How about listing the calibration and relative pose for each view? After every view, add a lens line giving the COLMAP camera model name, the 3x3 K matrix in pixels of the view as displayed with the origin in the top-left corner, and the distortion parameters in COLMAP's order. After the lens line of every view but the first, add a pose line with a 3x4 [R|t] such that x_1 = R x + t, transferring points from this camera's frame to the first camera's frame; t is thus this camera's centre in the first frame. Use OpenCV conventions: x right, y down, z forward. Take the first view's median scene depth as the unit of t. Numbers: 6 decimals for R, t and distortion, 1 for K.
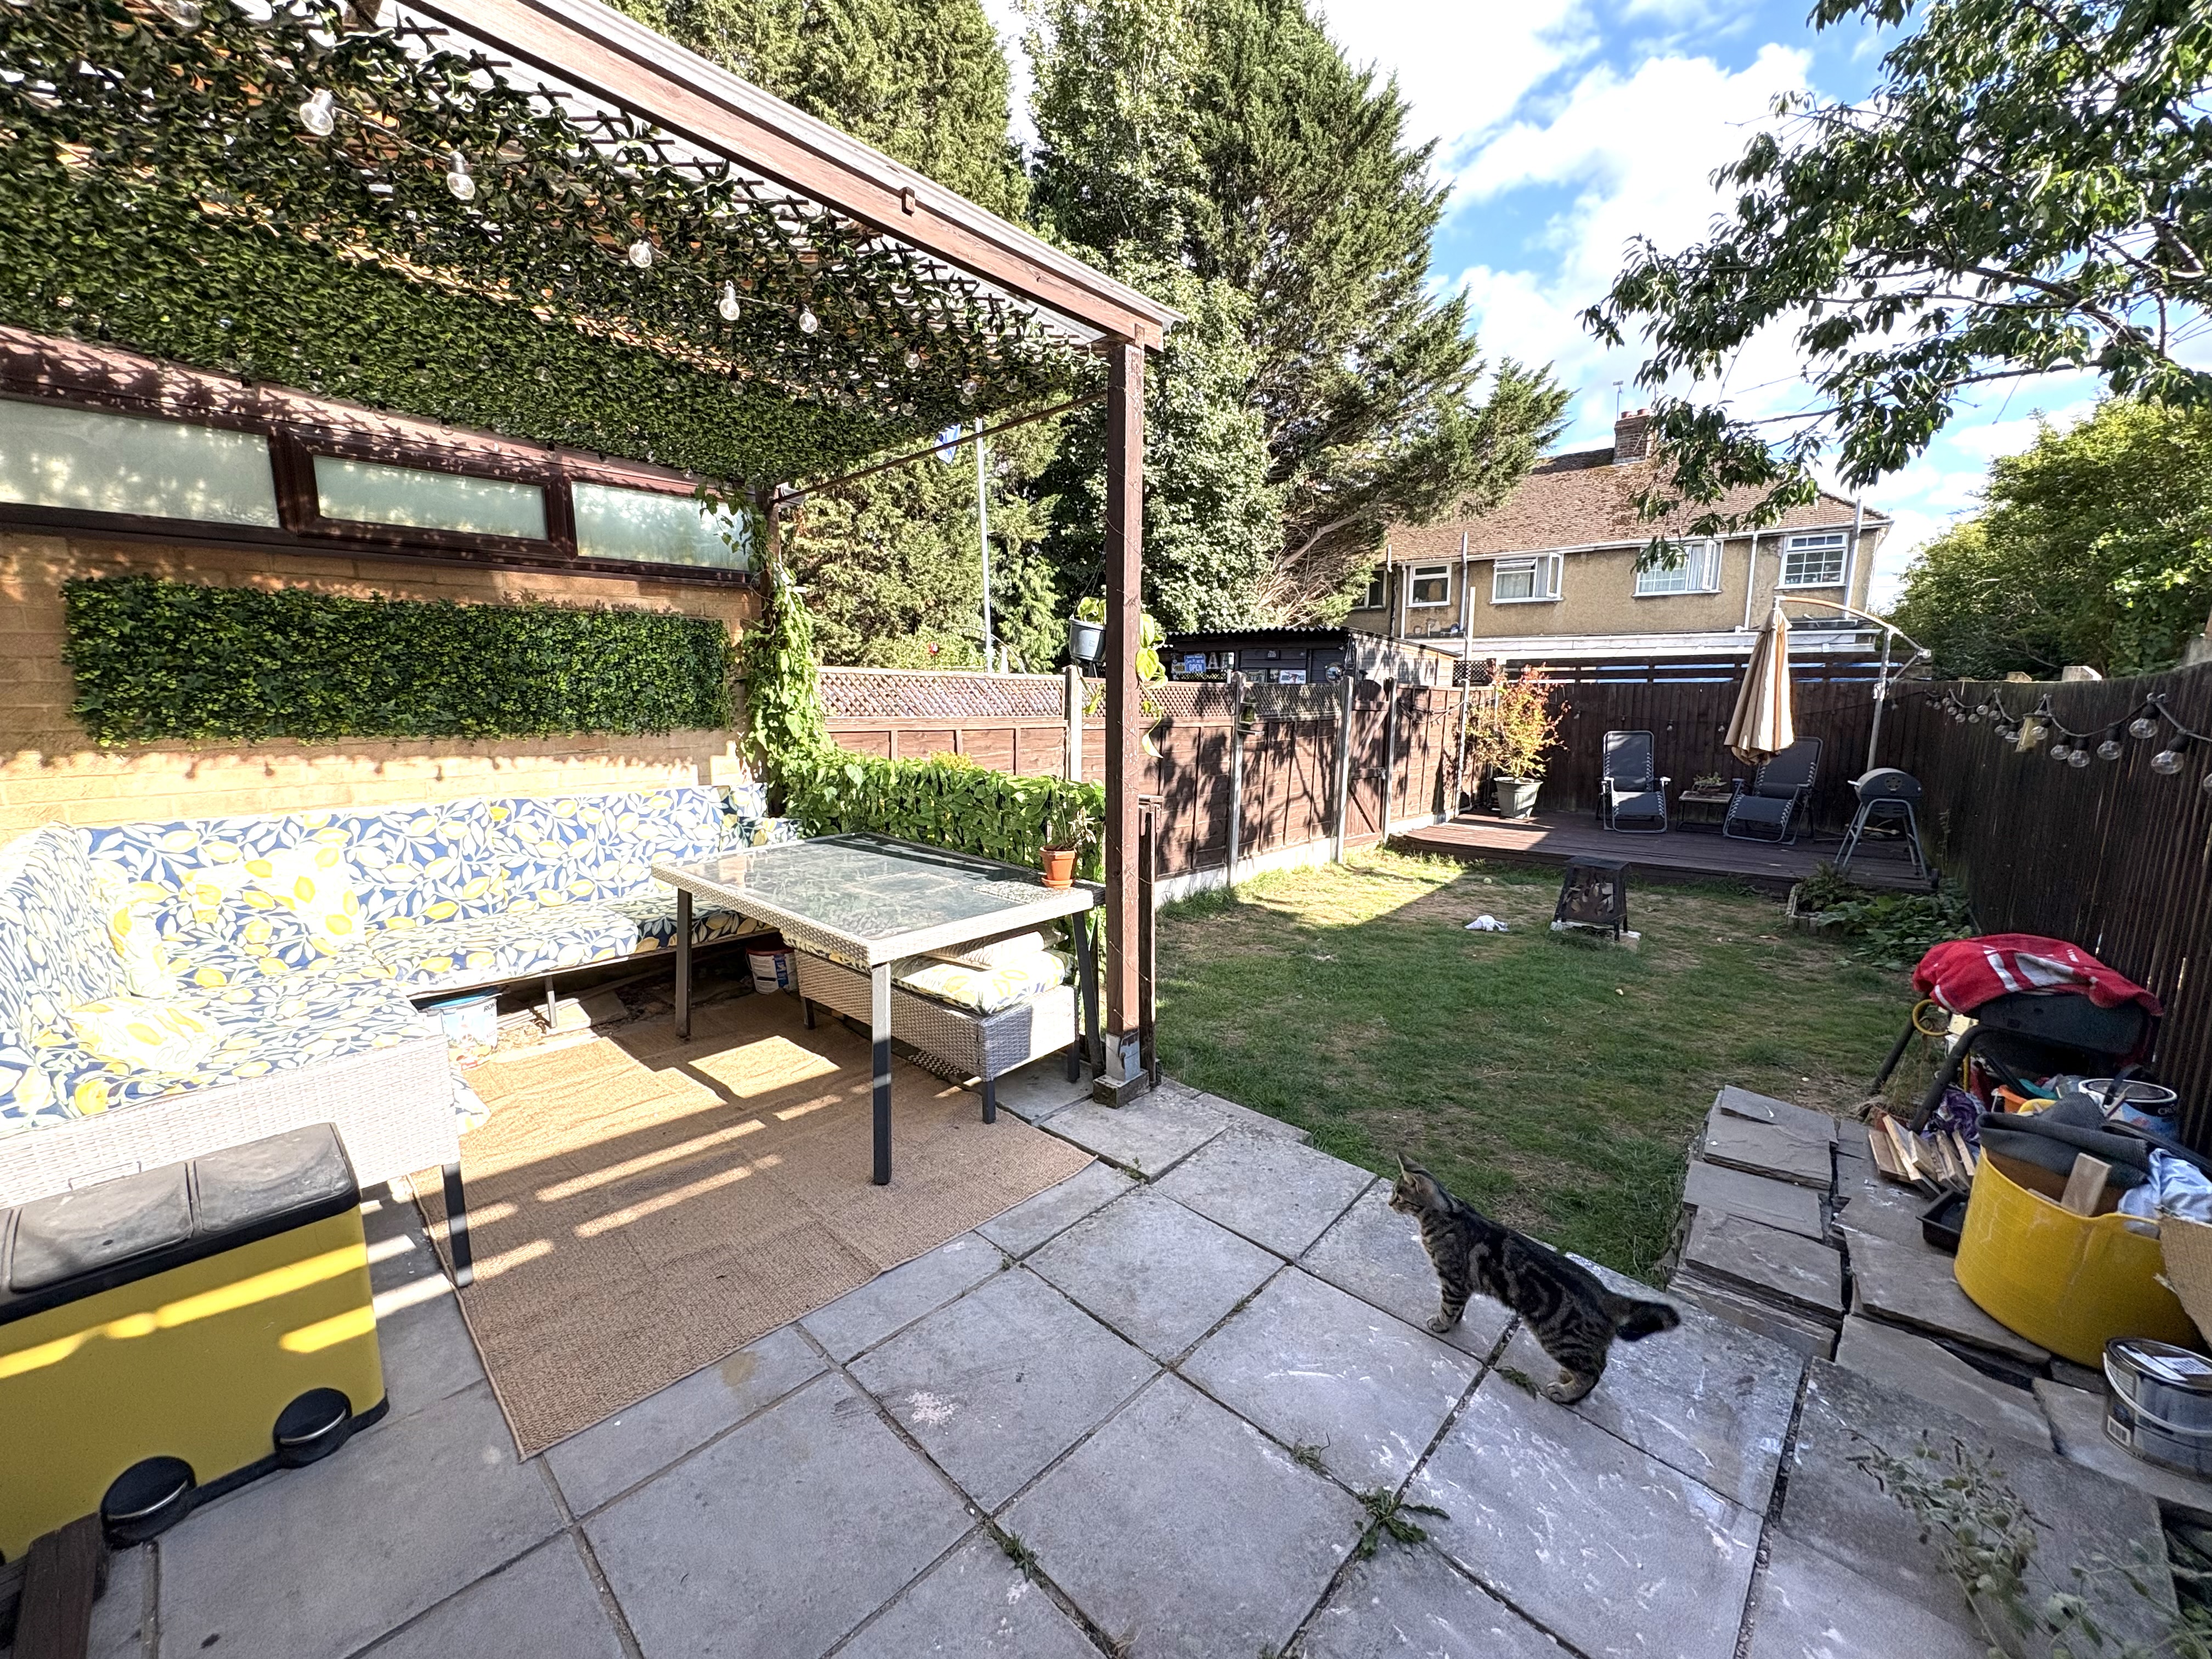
lens RADIAL K [[881.8, 0, 1106.5], [0, 881.8, 826.8], [0, 0, 1]] dist [-0.000382, 0.001170]
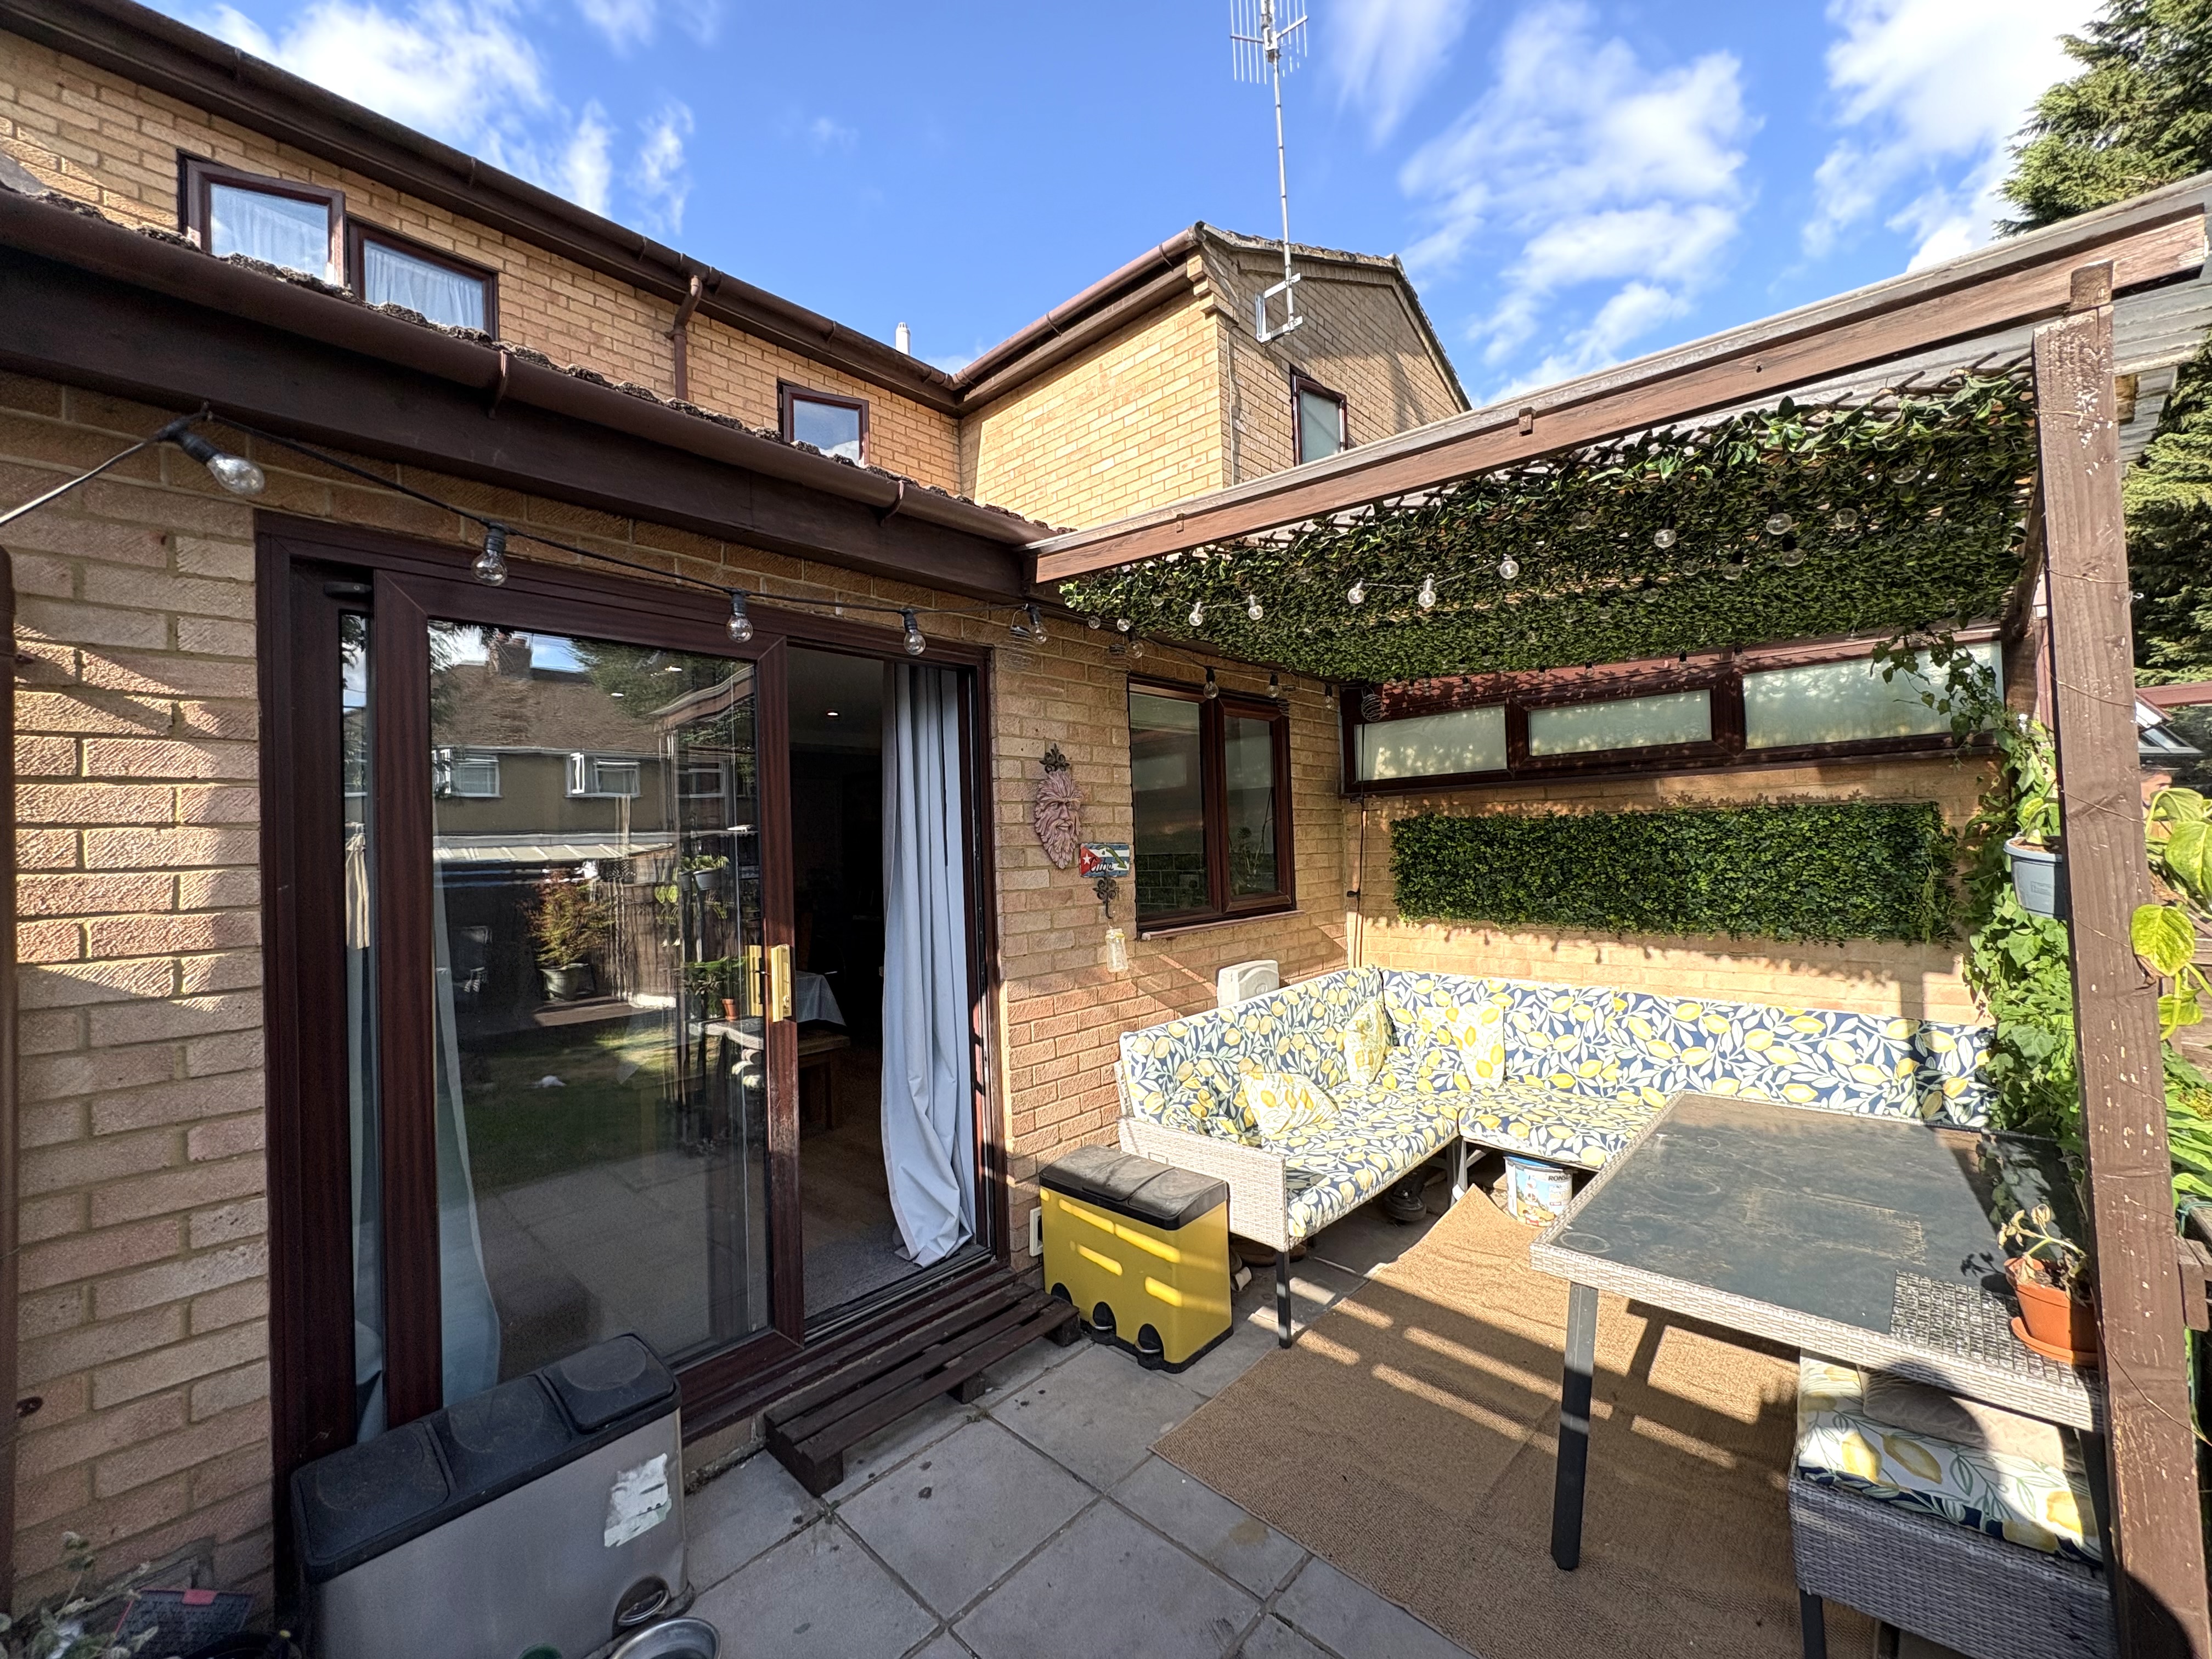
lens RADIAL K [[881.8, 0, 1105.5], [0, 881.8, 828.6], [0, 0, 1]] dist [-0.000382, 0.001170]
pose [[0.007460, -0.019941, -0.999773, 0.386616], [-0.129083, 0.991417, -0.020738, -0.127216], [0.991606, 0.129208, 0.004822, 0.358771]]
